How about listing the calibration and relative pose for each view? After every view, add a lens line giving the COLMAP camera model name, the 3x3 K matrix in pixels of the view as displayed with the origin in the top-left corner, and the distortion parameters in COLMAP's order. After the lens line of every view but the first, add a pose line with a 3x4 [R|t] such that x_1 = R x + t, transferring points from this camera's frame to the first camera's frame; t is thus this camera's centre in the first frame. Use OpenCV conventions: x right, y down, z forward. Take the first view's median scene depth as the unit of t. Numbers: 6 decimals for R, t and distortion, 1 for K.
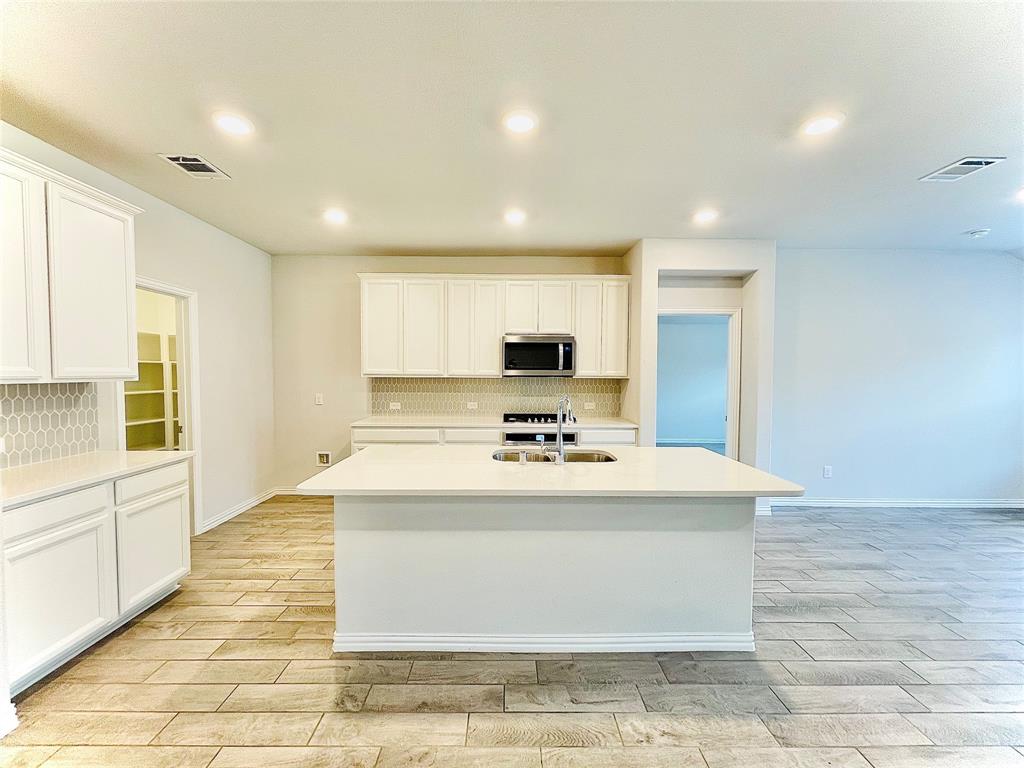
lens RADIAL K [[414.2, 0, 515.6], [0, 414.2, 386.7], [0, 0, 1]] dist [0.002396, 0.000697]
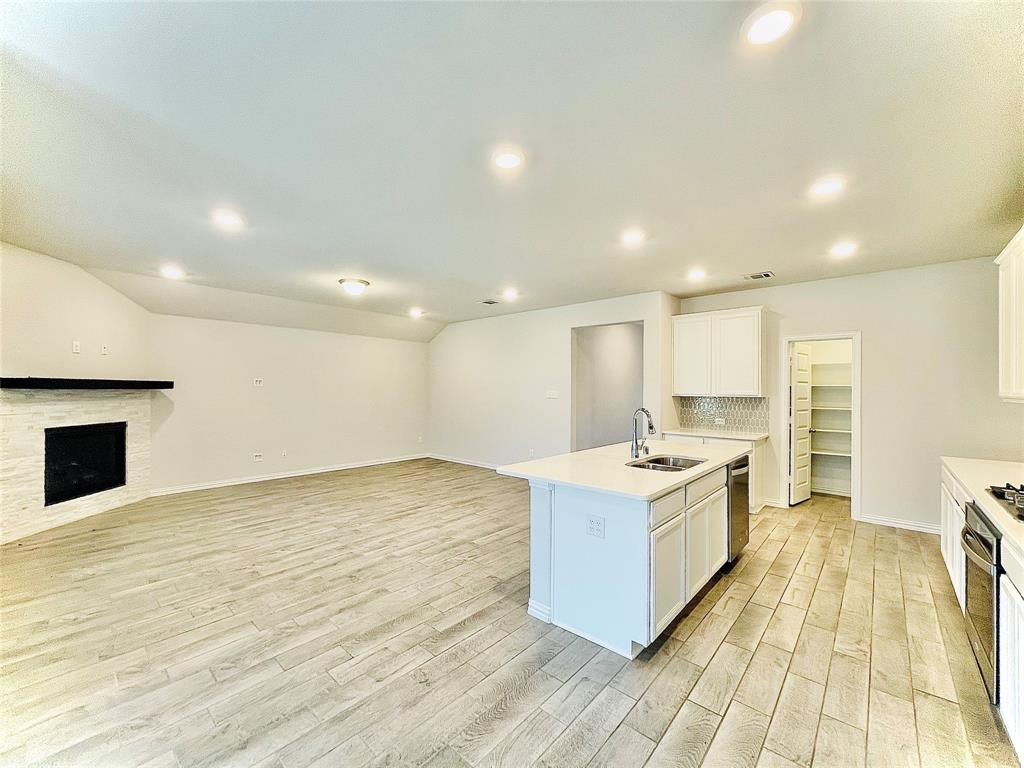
lens RADIAL K [[414.2, 0, 502.5], [0, 414.2, 382.3], [0, 0, 1]] dist [0.002396, 0.000697]
pose [[-0.685702, -0.024610, -0.727466, 1.292509], [-0.040518, 0.999169, 0.004390, -0.044780], [0.726754, 0.032486, -0.686129, 1.479691]]
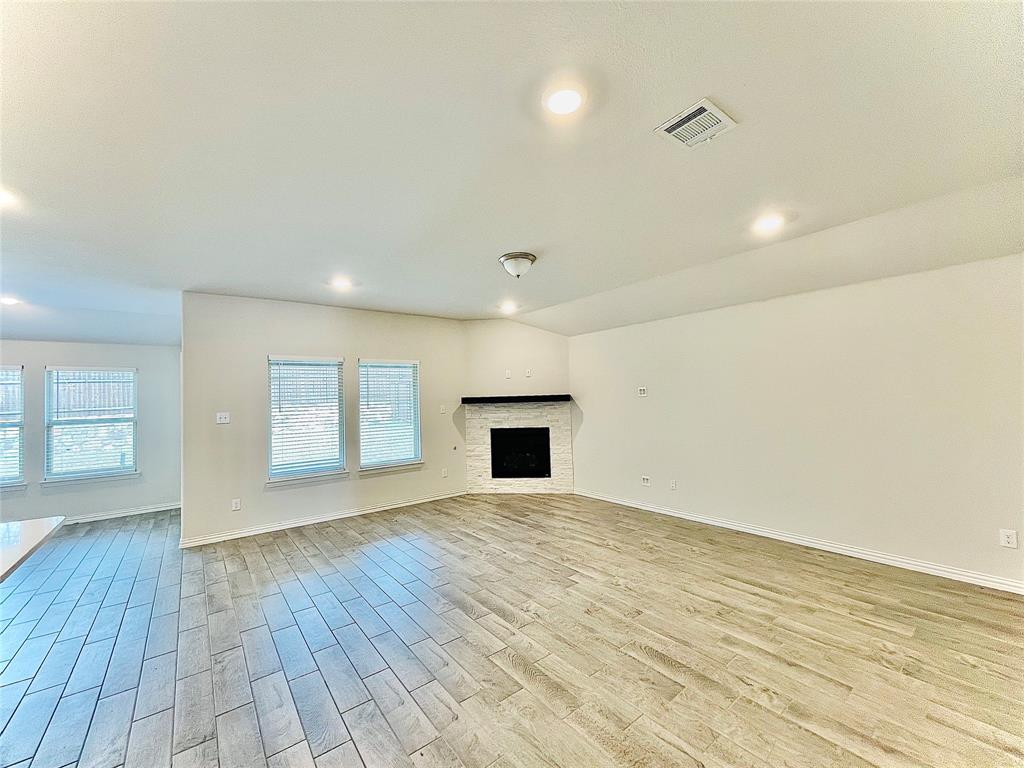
lens RADIAL K [[414.2, 0, 514.6], [0, 414.2, 385.5], [0, 0, 1]] dist [0.002396, 0.000697]
pose [[-0.604006, 0.033627, 0.796270, -0.769466], [0.055628, 0.998452, 0.000031, -0.040349], [-0.795036, 0.044313, -0.604942, 0.499007]]
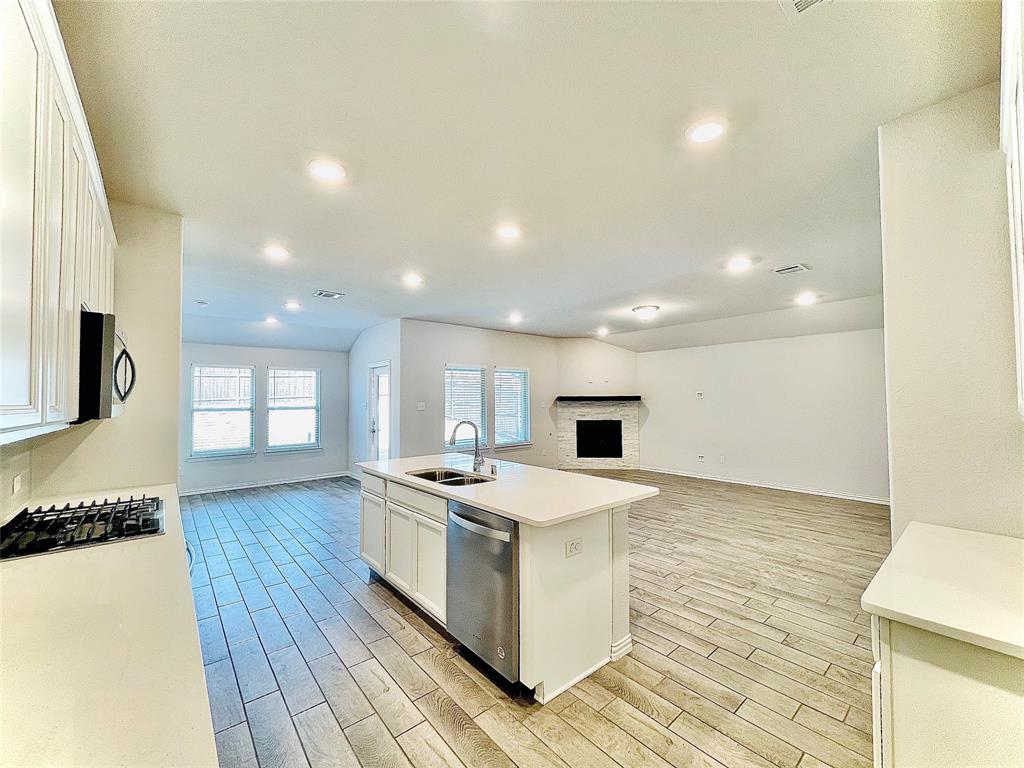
lens RADIAL K [[414.2, 0, 516.7], [0, 414.2, 385.4], [0, 0, 1]] dist [0.002396, 0.000697]
pose [[-0.641732, 0.021267, 0.766634, -0.924343], [0.031872, 0.999491, -0.001047, -0.079210], [-0.766266, 0.023762, -0.642084, 1.610431]]
